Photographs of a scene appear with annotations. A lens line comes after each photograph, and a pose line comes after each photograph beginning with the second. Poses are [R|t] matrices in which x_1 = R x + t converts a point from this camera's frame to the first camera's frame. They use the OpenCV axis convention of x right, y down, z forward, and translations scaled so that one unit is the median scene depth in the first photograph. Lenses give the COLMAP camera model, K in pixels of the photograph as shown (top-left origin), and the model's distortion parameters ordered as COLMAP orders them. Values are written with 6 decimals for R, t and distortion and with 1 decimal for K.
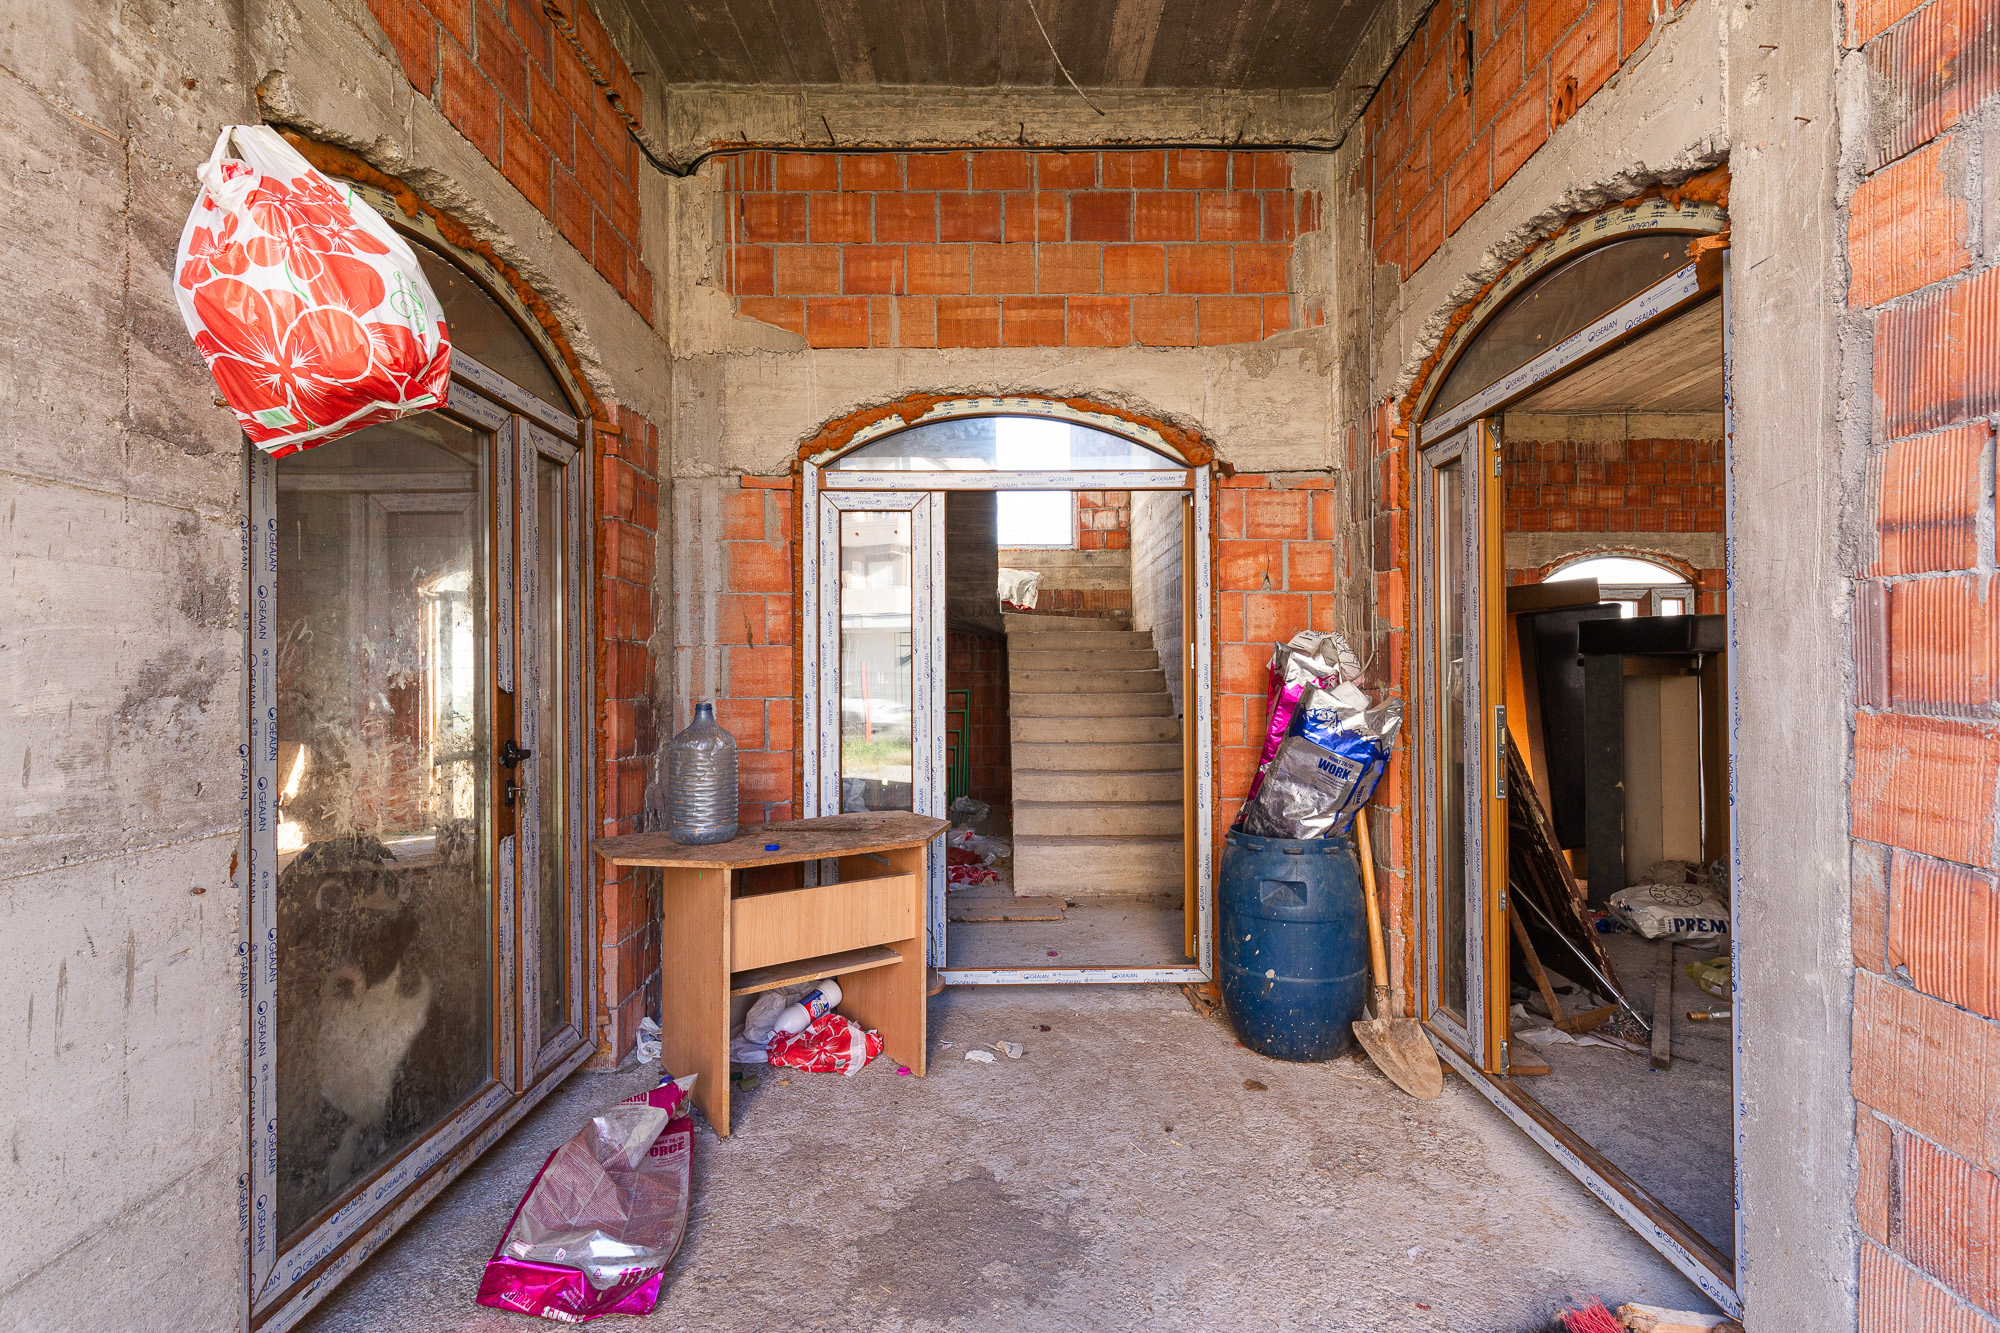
lens RADIAL K [[909.9, 0, 1000.9], [0, 909.9, 670.6], [0, 0, 1]] dist [-0.004749, 0.003051]
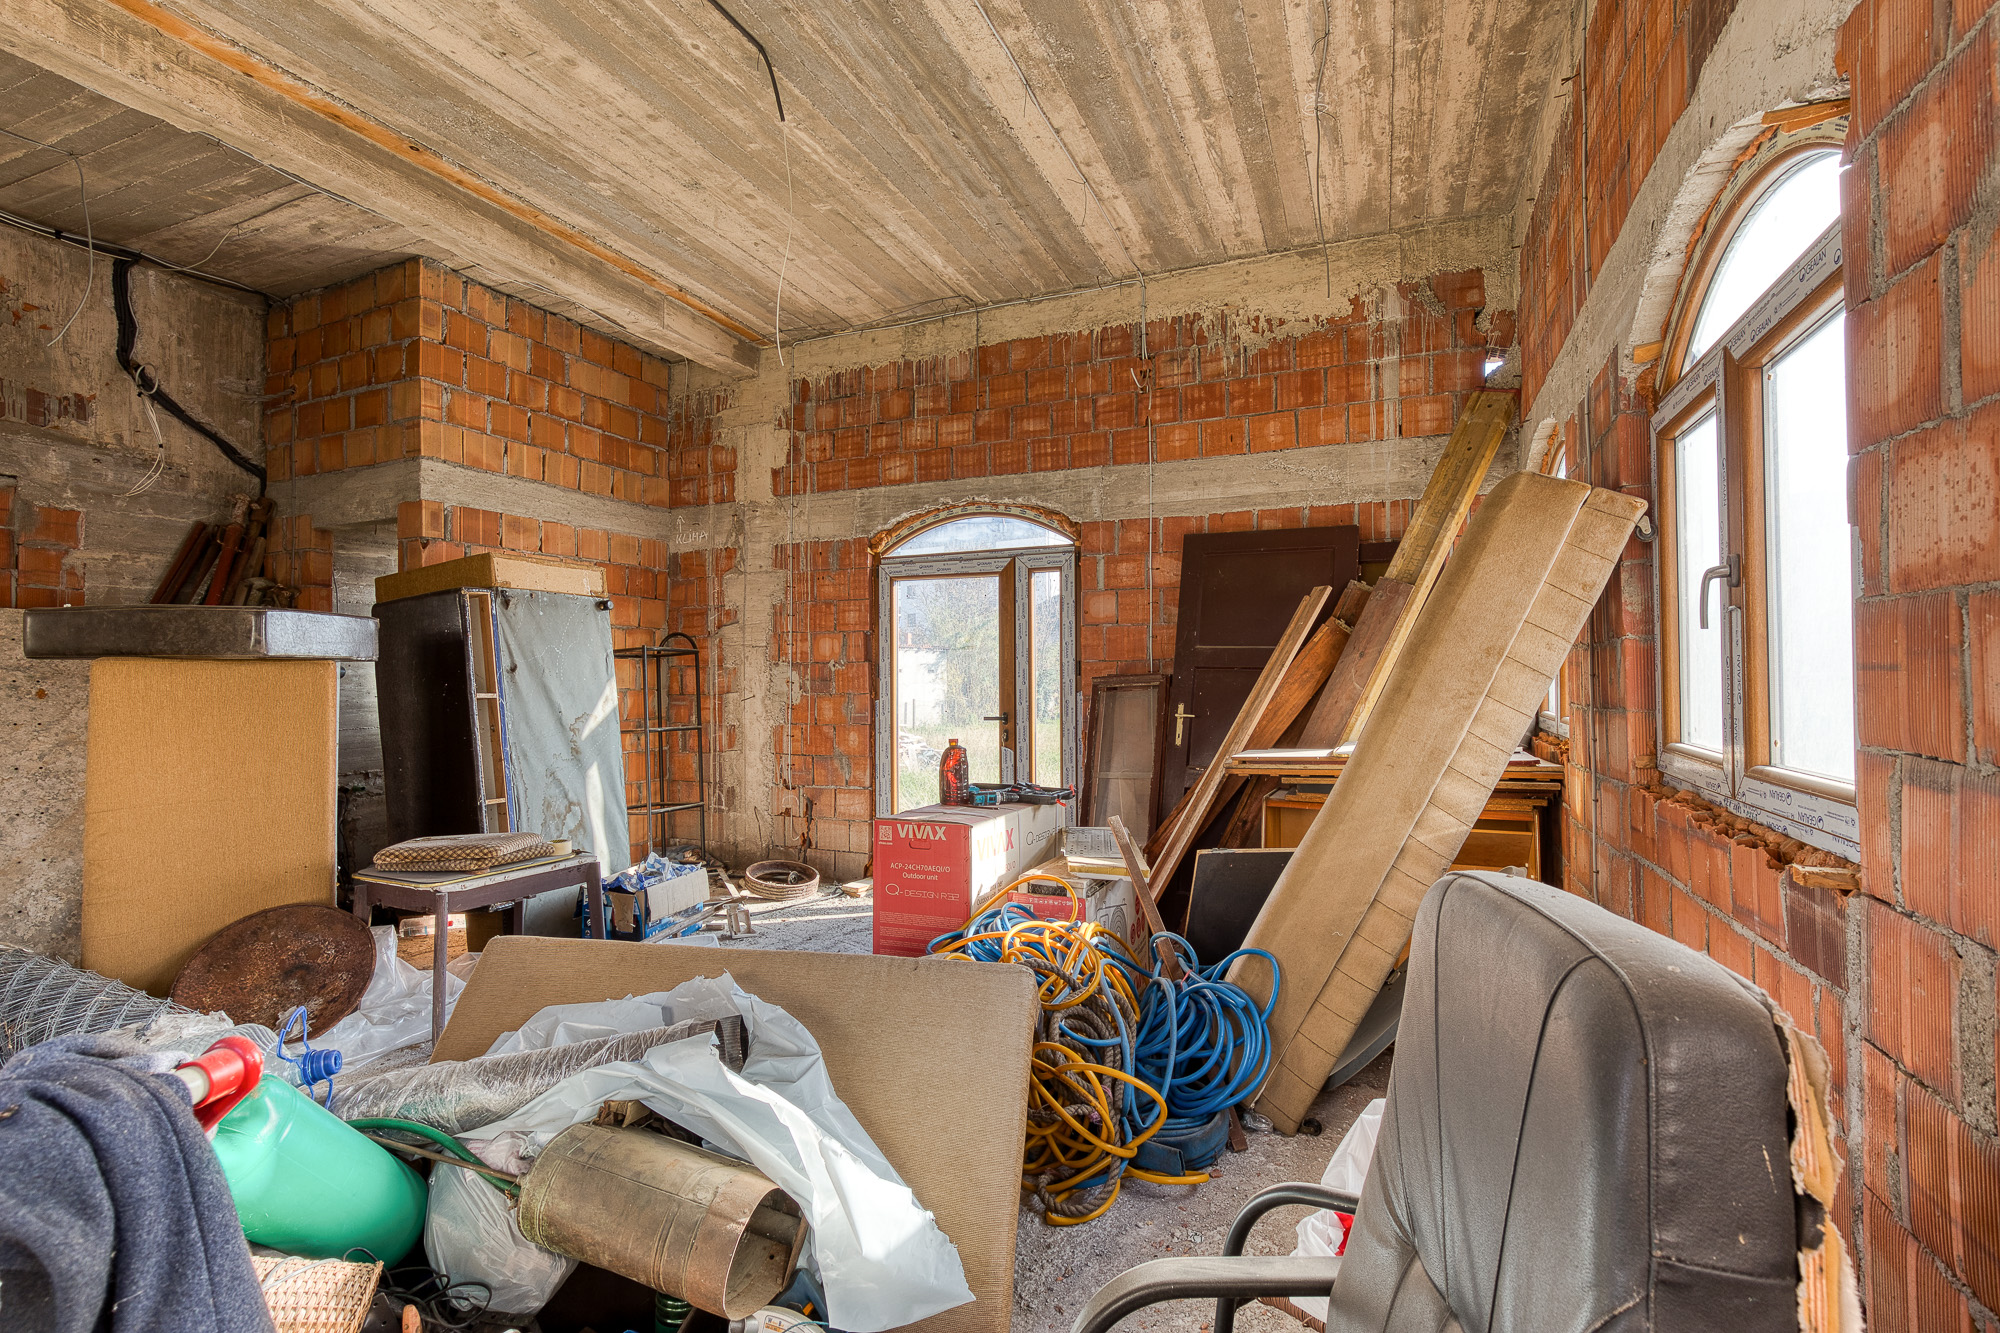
lens RADIAL K [[909.9, 0, 1005.1], [0, 909.9, 668.3], [0, 0, 1]] dist [-0.004749, 0.003051]
pose [[0.923424, -0.007436, -0.383710, 0.977808], [0.003874, 0.999942, -0.010057, 0.002296], [0.383763, 0.007800, 0.923399, 0.358538]]
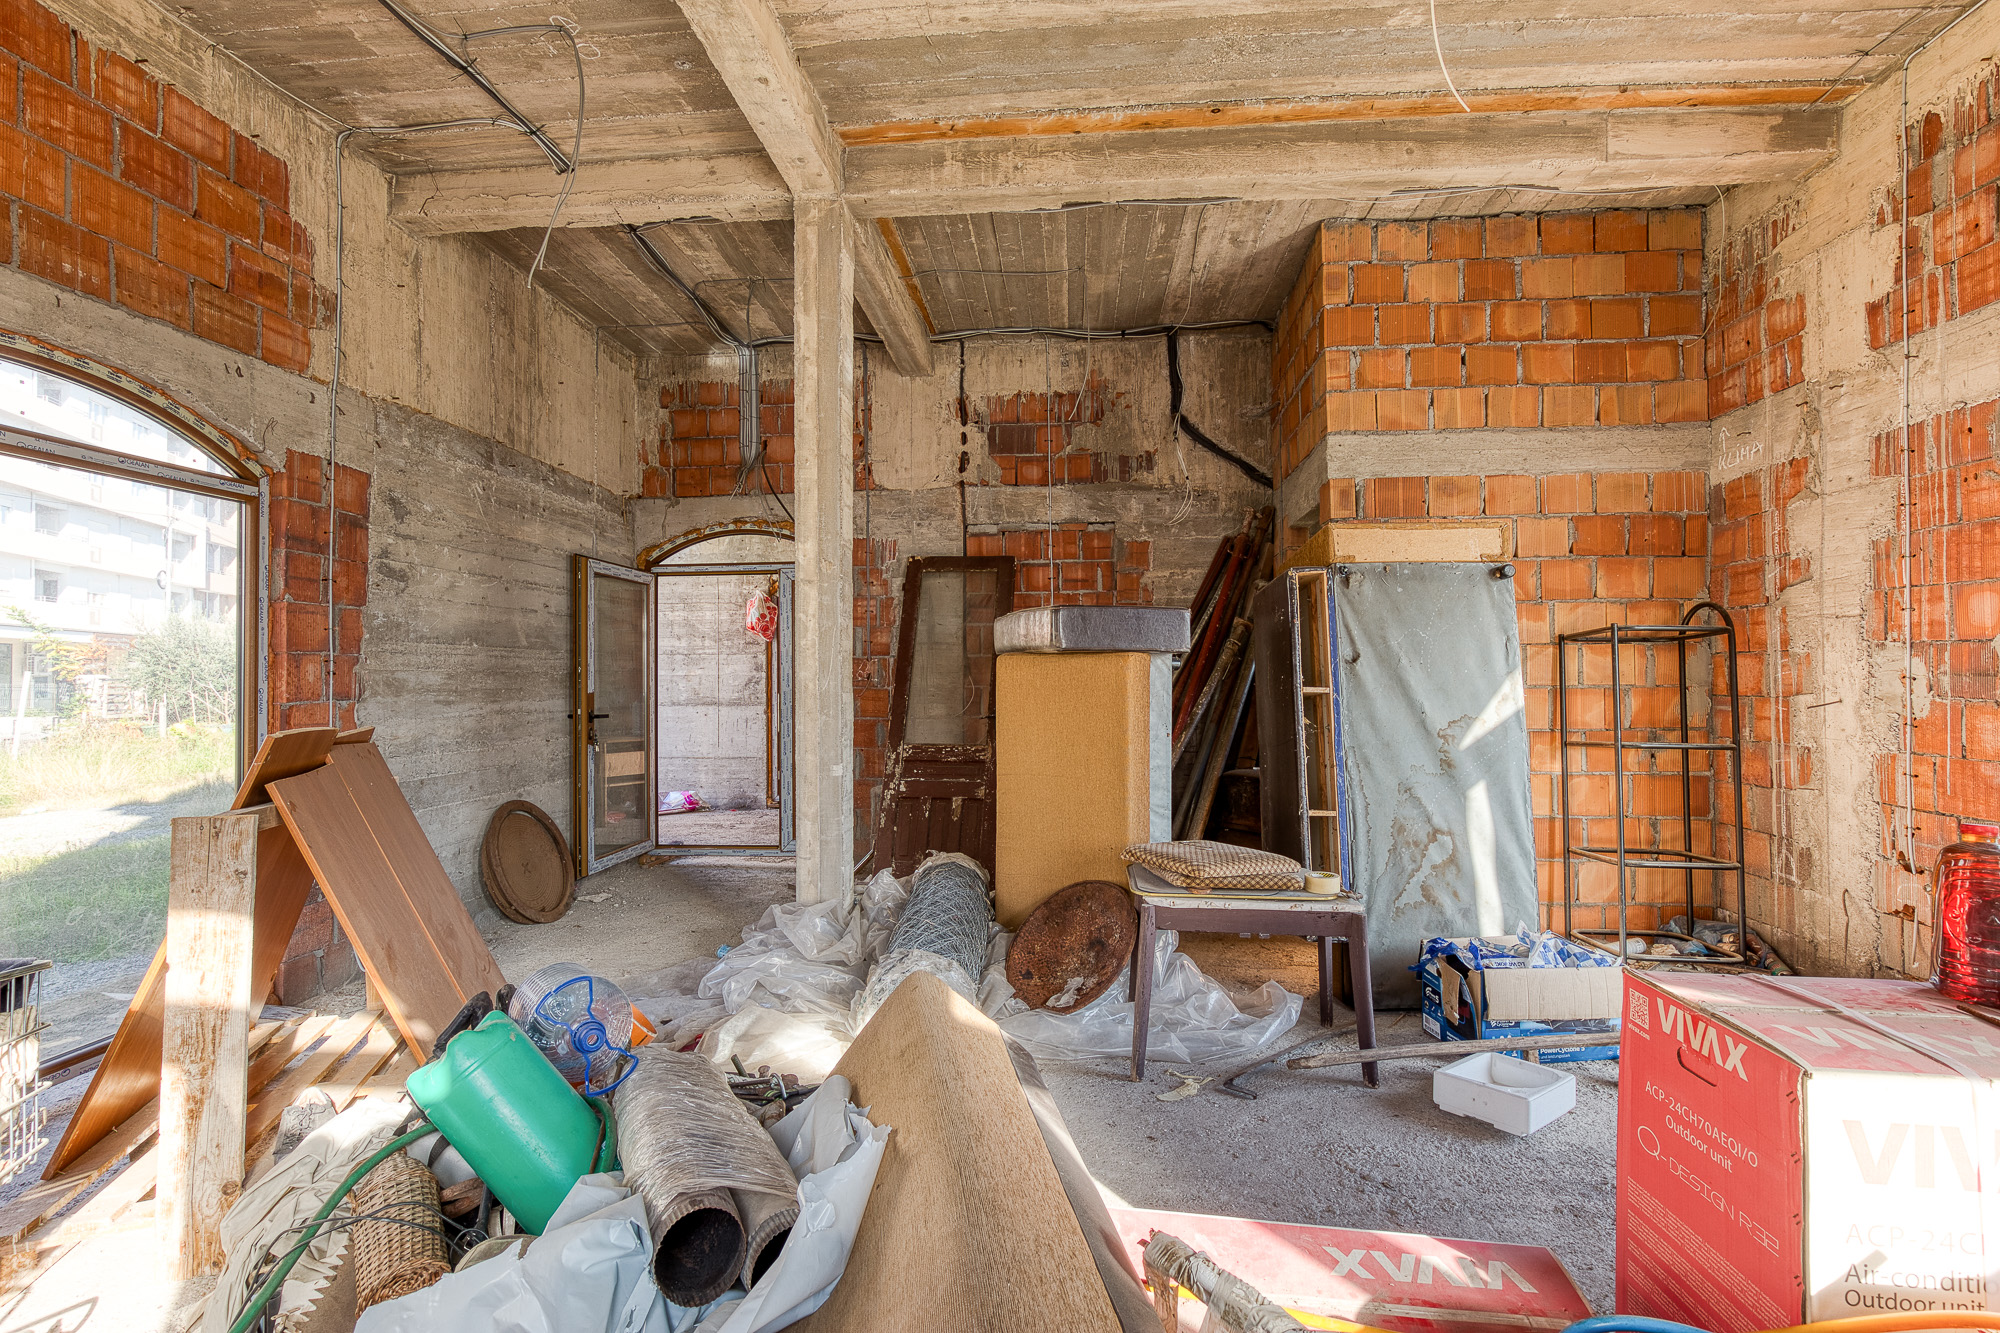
lens RADIAL K [[909.9, 0, 998.0], [0, 909.9, 660.7], [0, 0, 1]] dist [-0.004749, 0.003051]
pose [[-0.062815, -0.015381, -0.997907, 0.964258], [0.000770, 0.999880, -0.015460, 0.003969], [0.998025, -0.001739, -0.062796, 0.598858]]
